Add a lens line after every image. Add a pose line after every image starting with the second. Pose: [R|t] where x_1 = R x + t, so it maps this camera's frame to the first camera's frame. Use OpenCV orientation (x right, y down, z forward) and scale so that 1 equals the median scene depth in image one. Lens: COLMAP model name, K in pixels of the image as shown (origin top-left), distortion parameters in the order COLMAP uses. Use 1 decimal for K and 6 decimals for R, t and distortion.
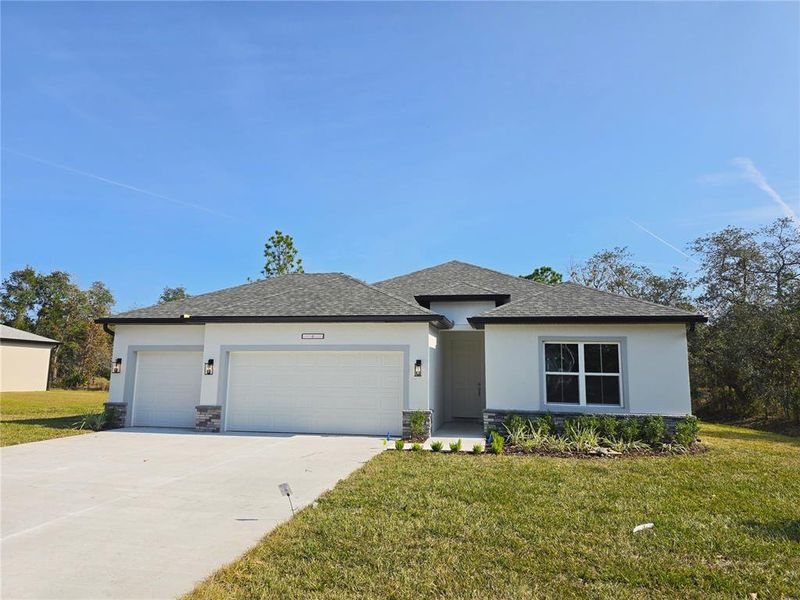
lens RADIAL K [[558.3, 0, 400.2], [0, 558.3, 293.4], [0, 0, 1]] dist [0.050766, -0.023344]
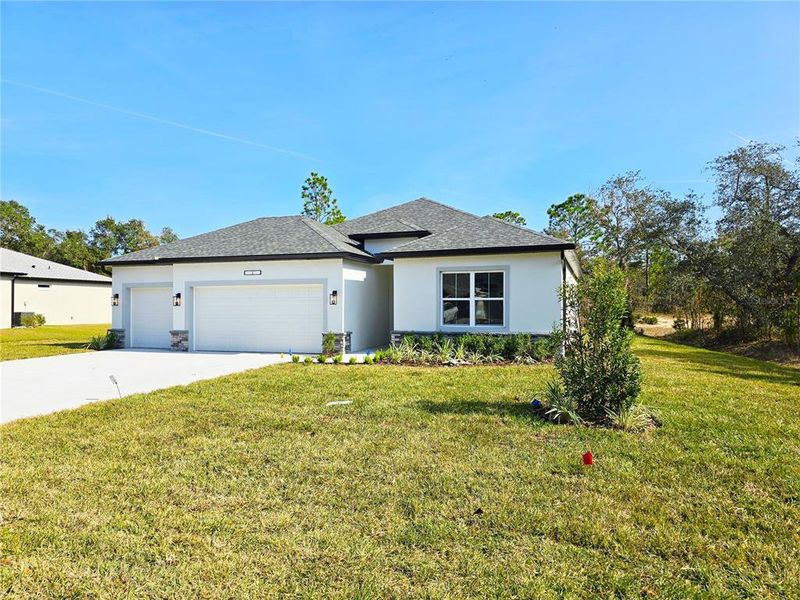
lens RADIAL K [[558.3, 0, 401.6], [0, 558.3, 301.3], [0, 0, 1]] dist [0.050766, -0.023344]
pose [[0.986841, -0.019254, -0.160544, 0.343095], [0.040466, 0.990698, 0.129926, -0.005192], [0.156549, -0.134713, 0.978440, -0.126558]]
